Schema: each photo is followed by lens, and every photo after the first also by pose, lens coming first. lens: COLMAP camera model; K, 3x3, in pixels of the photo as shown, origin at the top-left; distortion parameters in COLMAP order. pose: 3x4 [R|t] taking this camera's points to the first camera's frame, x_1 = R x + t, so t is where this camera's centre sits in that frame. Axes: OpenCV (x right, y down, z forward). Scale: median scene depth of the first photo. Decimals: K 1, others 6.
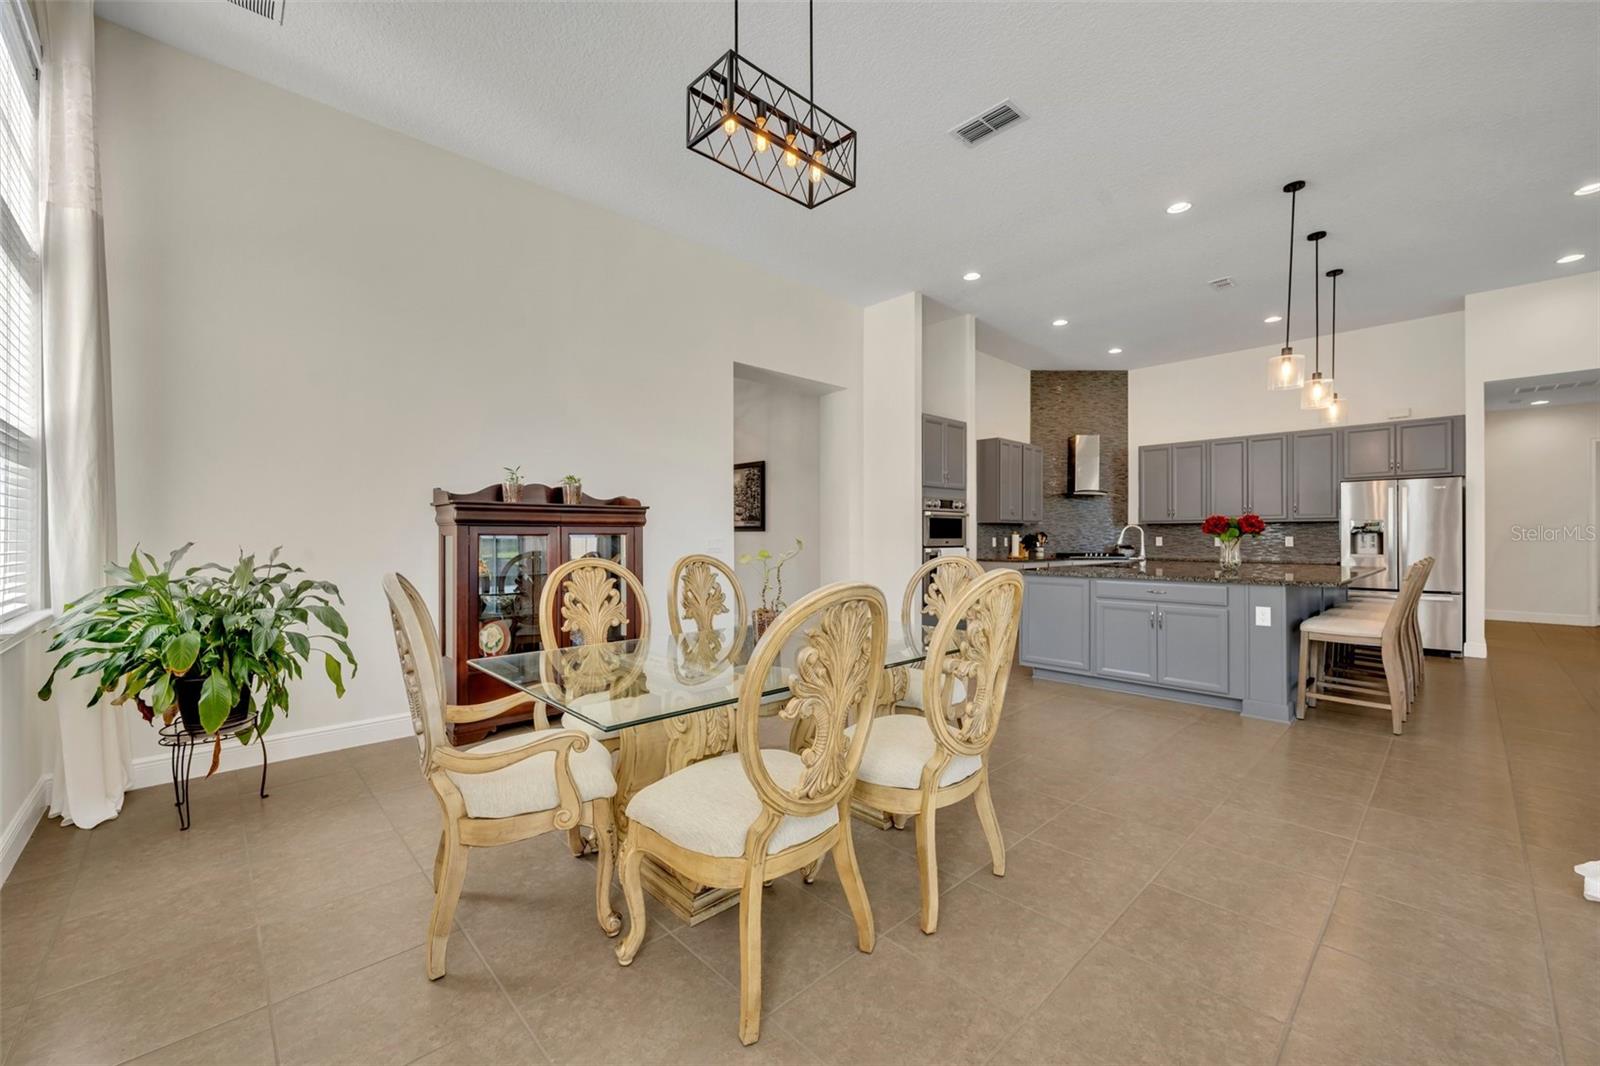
lens RADIAL K [[629.9, 0, 801.4], [0, 629.9, 533.7], [0, 0, 1]] dist [0.000314, -0.000013]
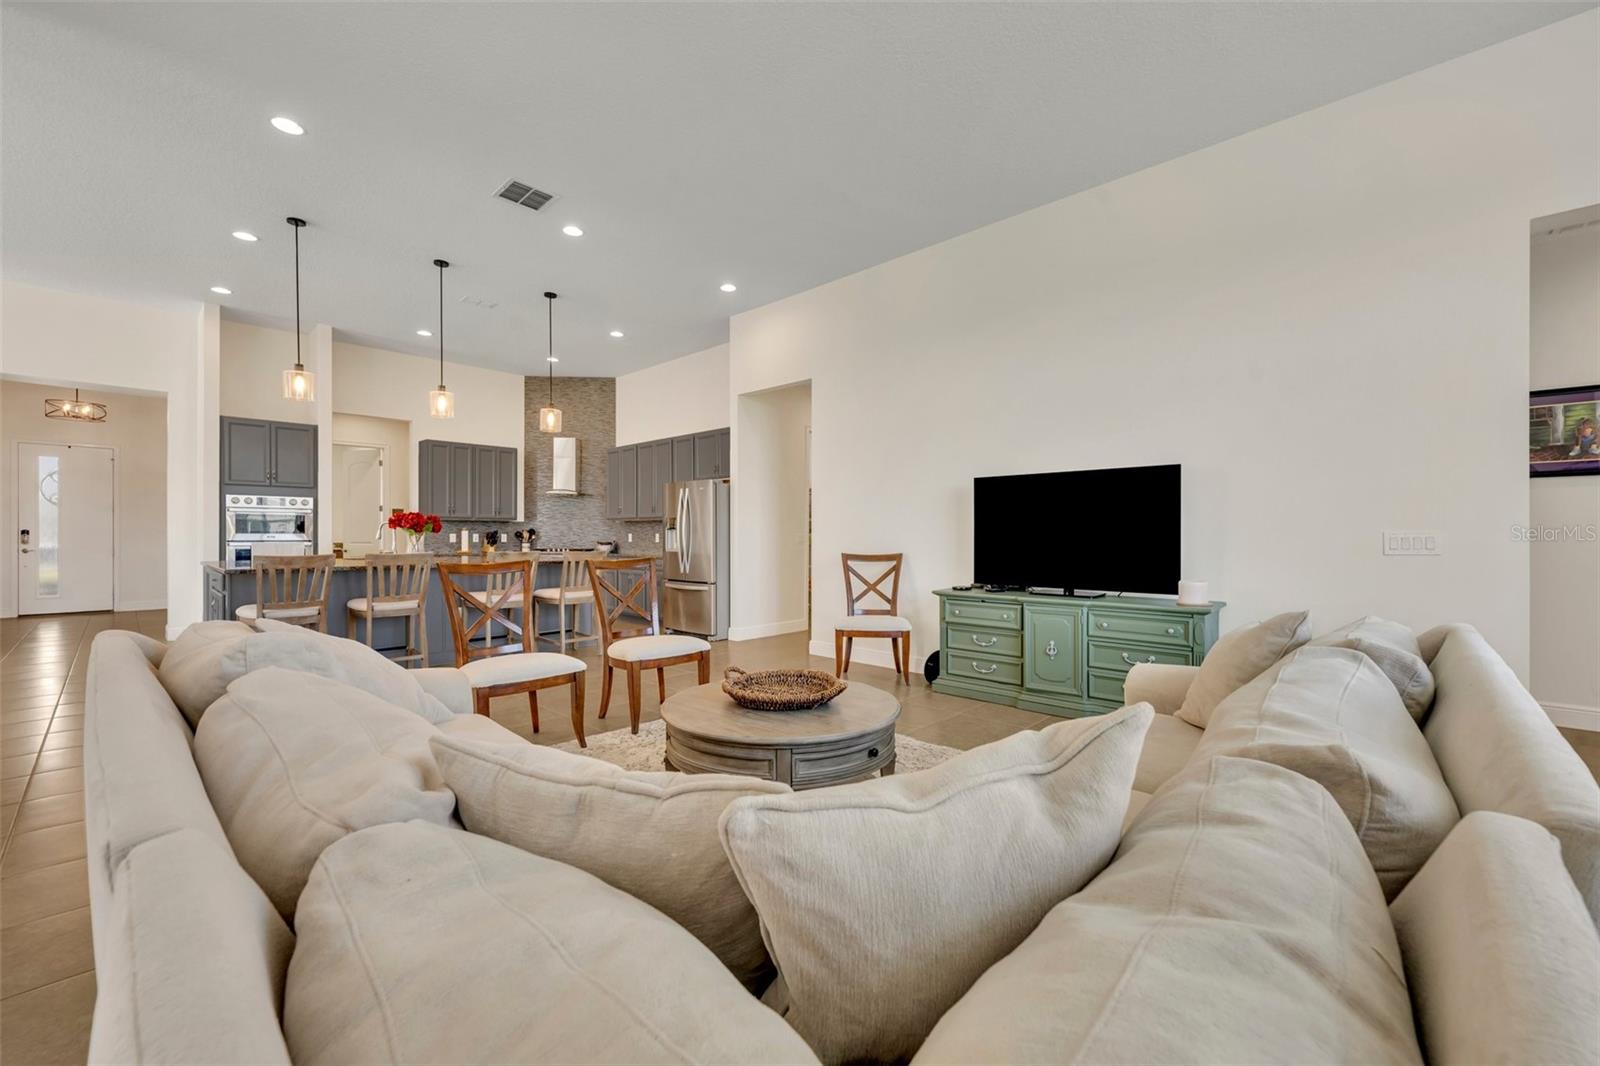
lens RADIAL K [[639.0, 0, 796.5], [0, 639.0, 536.2], [0, 0, 1]] dist [-0.000825, 0.000224]
pose [[0.998488, 0.002071, 0.054935, 0.791289], [-0.002375, 0.999982, 0.005465, 0.002965], [-0.054923, -0.005588, 0.998475, -0.102825]]
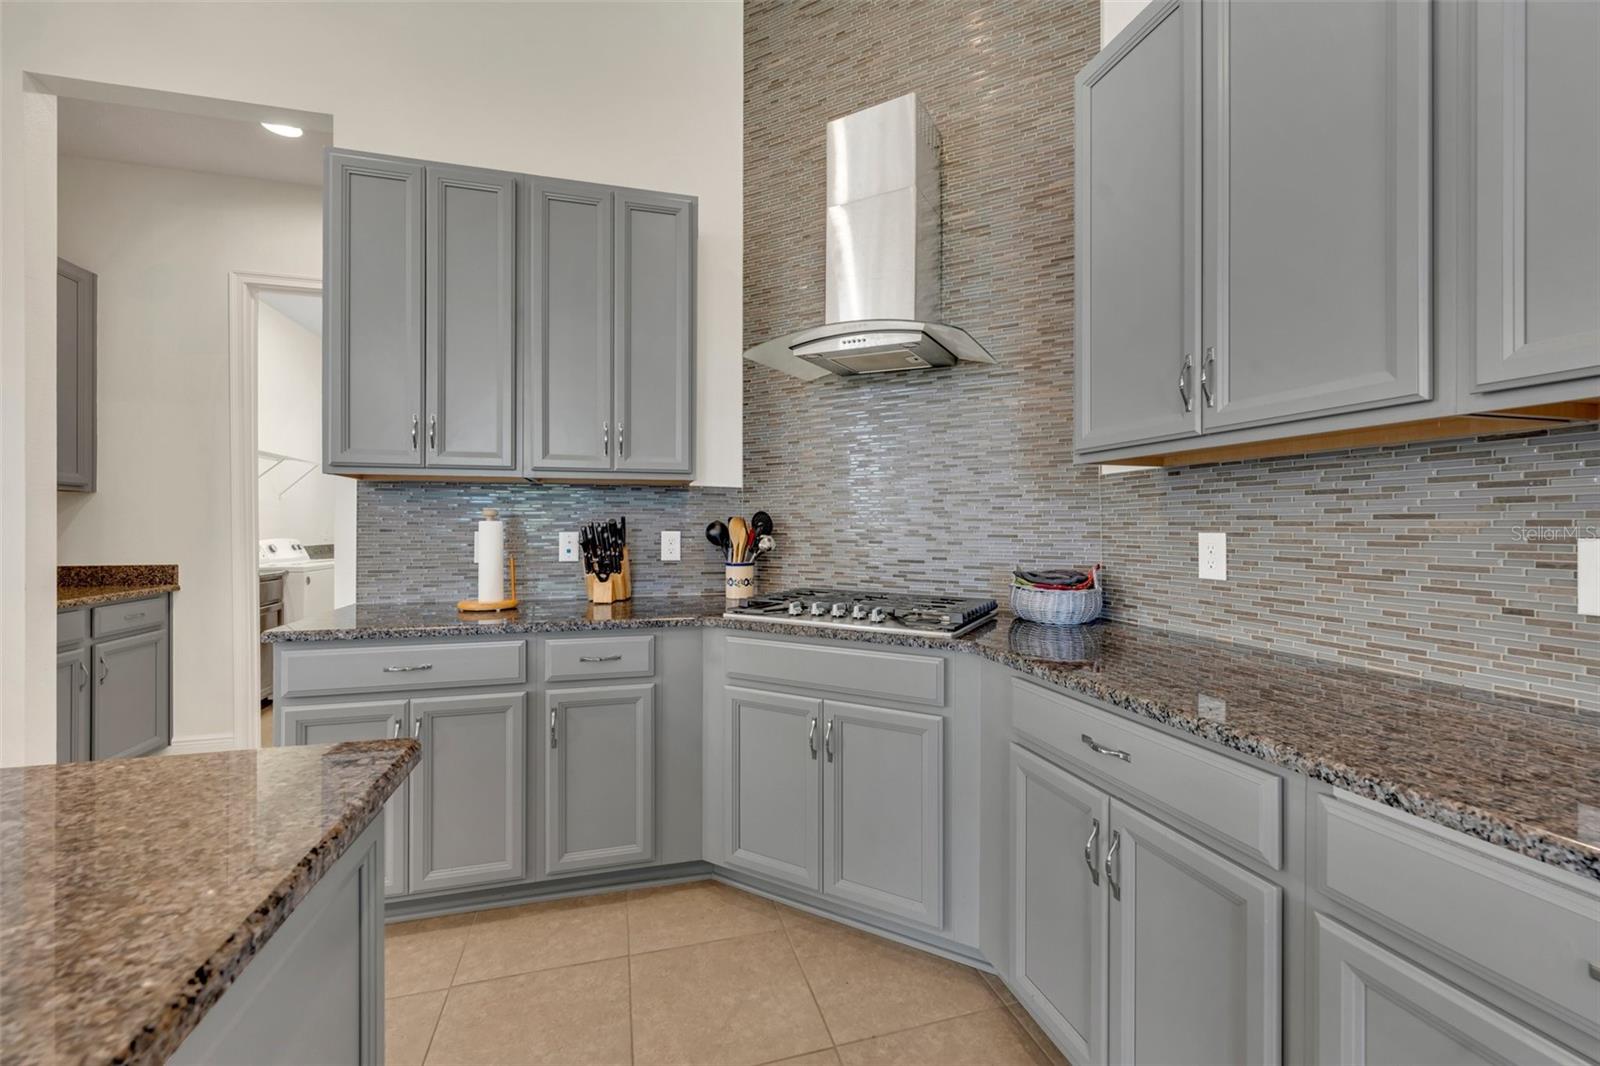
lens RADIAL K [[640.0, 0, 796.4], [0, 640.0, 525.2], [0, 0, 1]] dist [-0.001502, -0.000020]
pose [[0.884821, 0.001774, -0.465927, 0.546951], [0.000605, 0.999988, 0.004958, 0.001807], [0.465930, -0.004669, 0.884809, 0.772771]]
